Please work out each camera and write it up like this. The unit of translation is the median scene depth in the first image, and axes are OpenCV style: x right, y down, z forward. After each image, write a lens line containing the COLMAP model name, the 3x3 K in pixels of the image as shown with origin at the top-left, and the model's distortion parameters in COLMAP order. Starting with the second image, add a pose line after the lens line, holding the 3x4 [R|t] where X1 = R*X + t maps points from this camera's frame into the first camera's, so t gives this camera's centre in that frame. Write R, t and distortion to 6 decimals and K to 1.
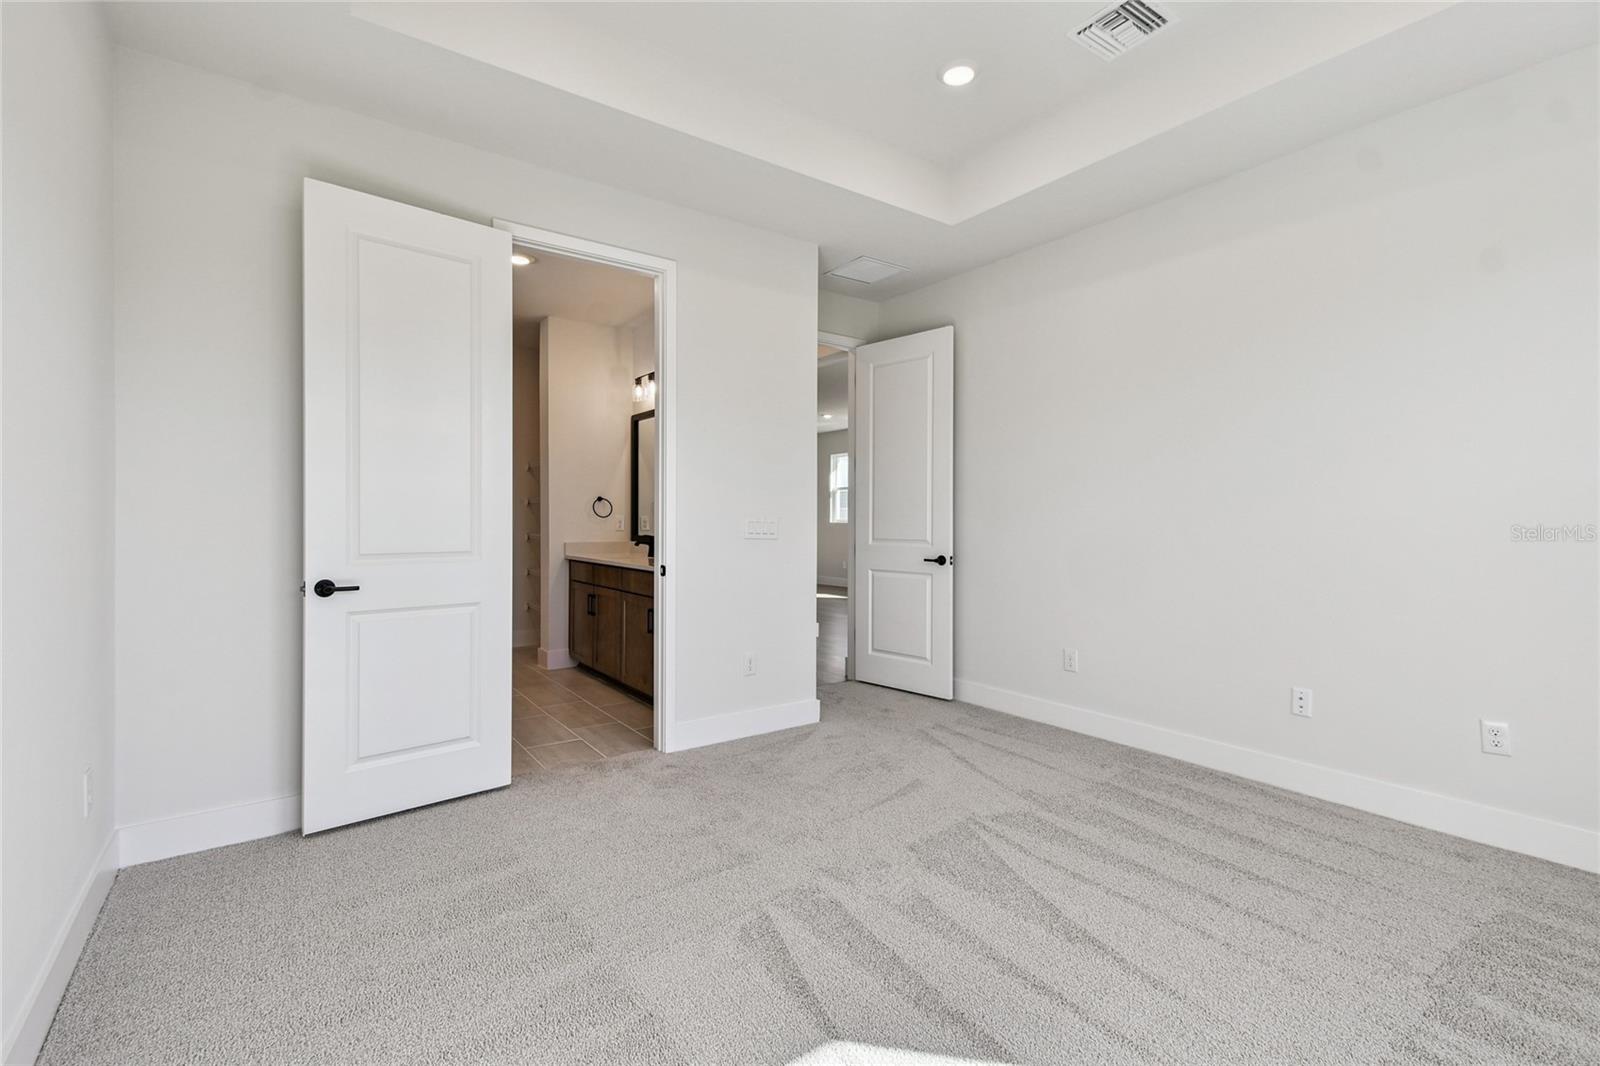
lens RADIAL K [[710.8, 0, 800.0], [0, 710.8, 533.0], [0, 0, 1]] dist [-0.000556, -0.000169]
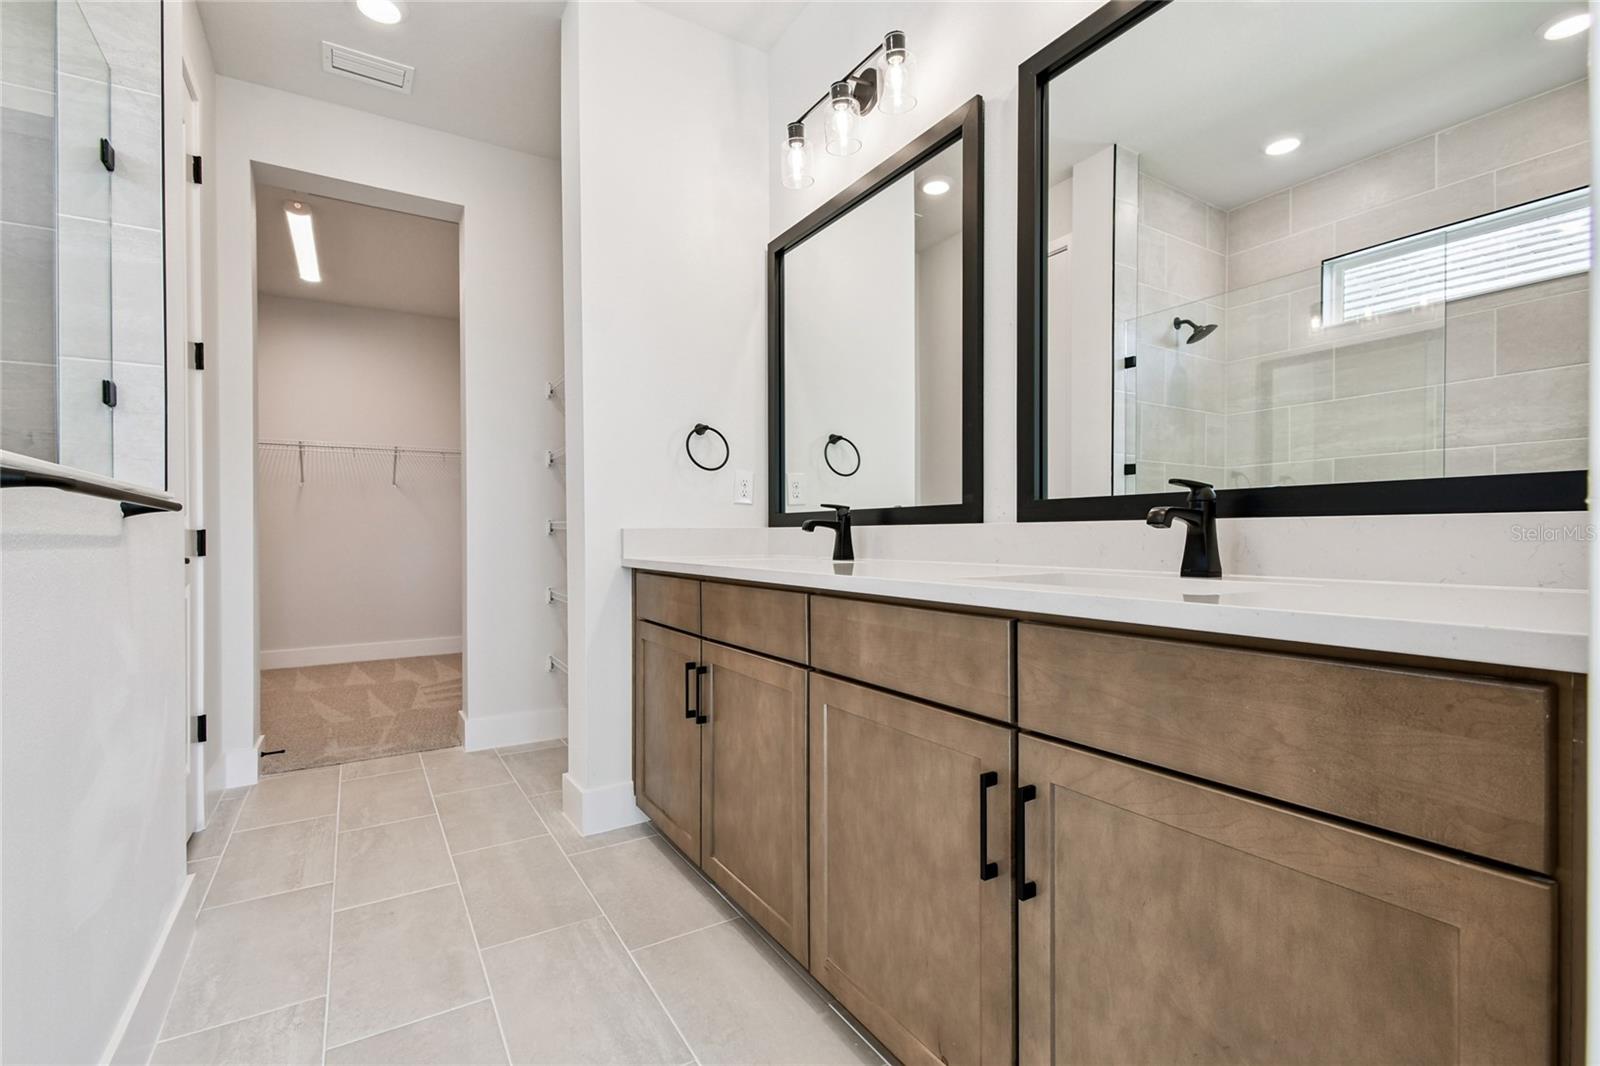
lens RADIAL K [[710.8, 0, 800.0], [0, 710.8, 533.0], [0, 0, 1]] dist [-0.000556, -0.000169]
pose [[0.996956, -0.011623, -0.077096, -0.198828], [0.009958, 0.999710, -0.021937, 0.027233], [0.077329, 0.021102, 0.996782, 0.604692]]
